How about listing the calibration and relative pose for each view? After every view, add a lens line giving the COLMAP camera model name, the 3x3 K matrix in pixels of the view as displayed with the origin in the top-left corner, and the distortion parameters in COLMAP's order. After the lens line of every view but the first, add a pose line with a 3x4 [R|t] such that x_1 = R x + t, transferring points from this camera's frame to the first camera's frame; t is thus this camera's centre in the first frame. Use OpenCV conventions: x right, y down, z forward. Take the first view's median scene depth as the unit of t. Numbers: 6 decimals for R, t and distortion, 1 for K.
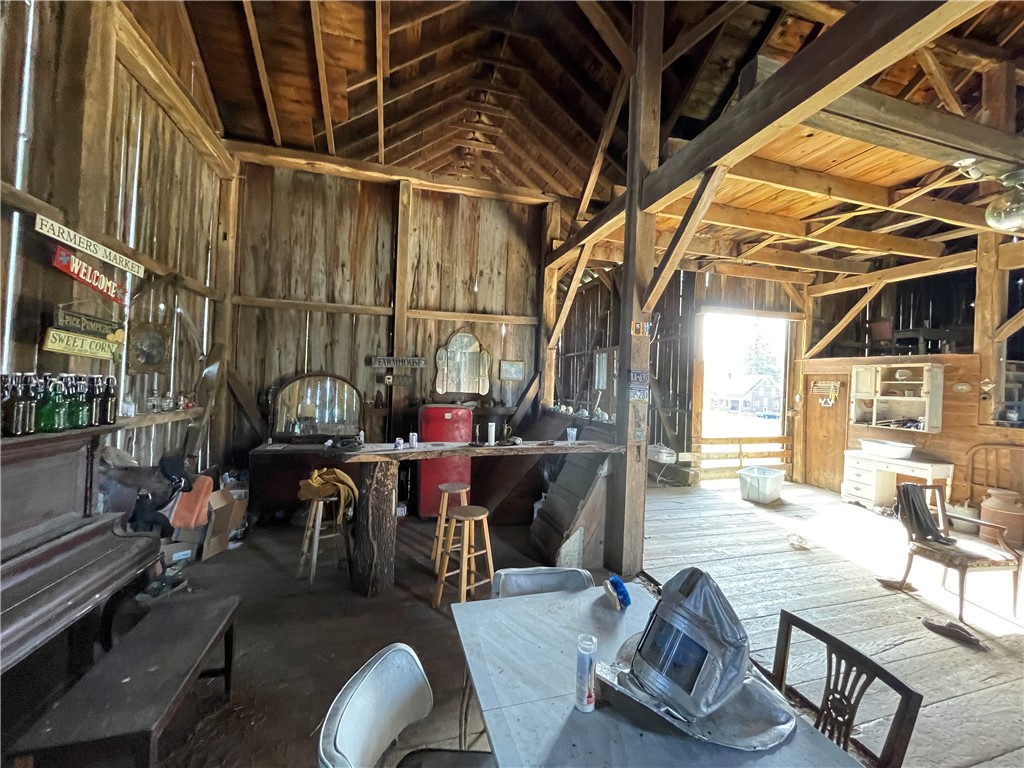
lens RADIAL K [[415.7, 0, 511.9], [0, 415.7, 377.5], [0, 0, 1]] dist [-0.000319, 0.000267]
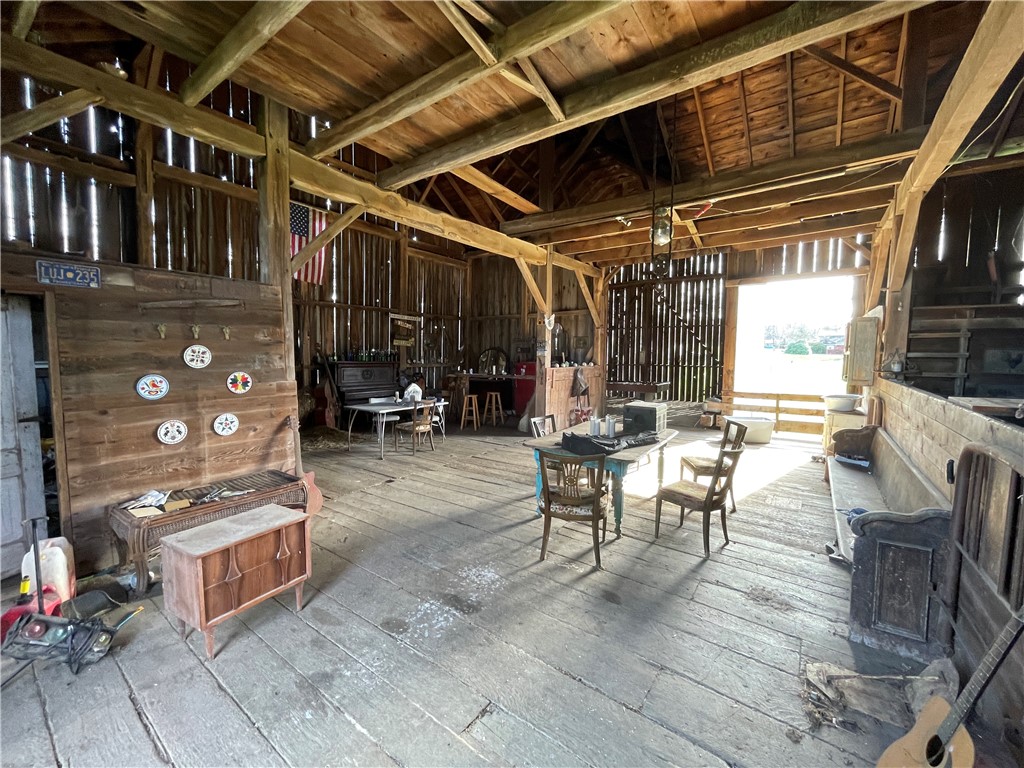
lens RADIAL K [[415.7, 0, 509.3], [0, 415.7, 380.8], [0, 0, 1]] dist [-0.000319, 0.000267]
pose [[0.613121, 0.027557, -0.789509, 1.290700], [0.023755, 0.998296, 0.053293, 0.046081], [0.789632, -0.051430, 0.611421, -0.298748]]
